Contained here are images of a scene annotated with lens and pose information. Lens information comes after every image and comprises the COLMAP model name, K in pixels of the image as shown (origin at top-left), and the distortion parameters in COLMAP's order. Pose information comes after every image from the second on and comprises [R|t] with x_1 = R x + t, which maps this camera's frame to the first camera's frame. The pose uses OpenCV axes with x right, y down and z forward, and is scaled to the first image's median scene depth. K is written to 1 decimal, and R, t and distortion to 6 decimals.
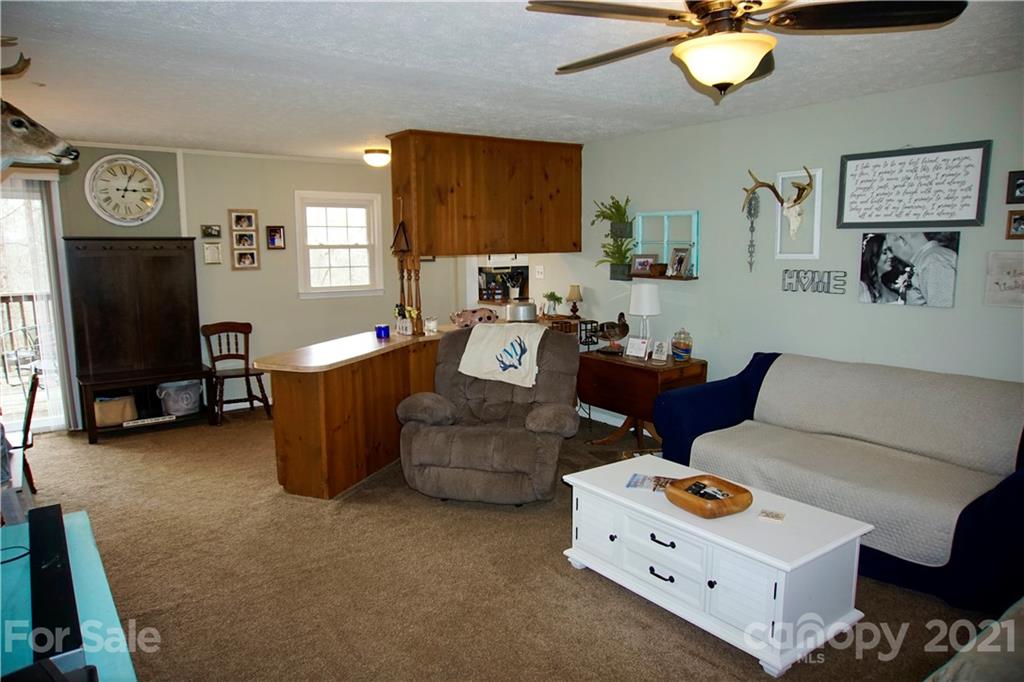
lens RADIAL K [[686.1, 0, 504.6], [0, 686.1, 342.4], [0, 0, 1]] dist [-0.048065, 0.043920]
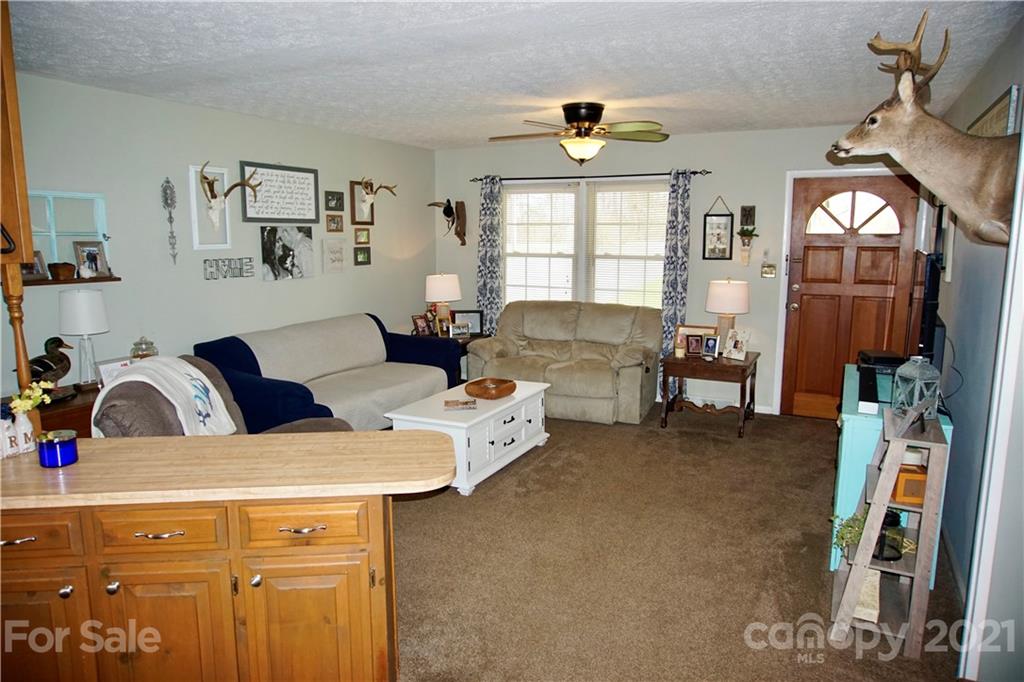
lens RADIAL K [[686.1, 0, 504.6], [0, 686.1, 342.4], [0, 0, 1]] dist [-0.048065, 0.043920]
pose [[-0.458803, -0.159375, 0.874128, -0.851578], [0.101884, 0.967857, 0.229940, -0.204899], [-0.882678, 0.194557, -0.427818, 1.230280]]
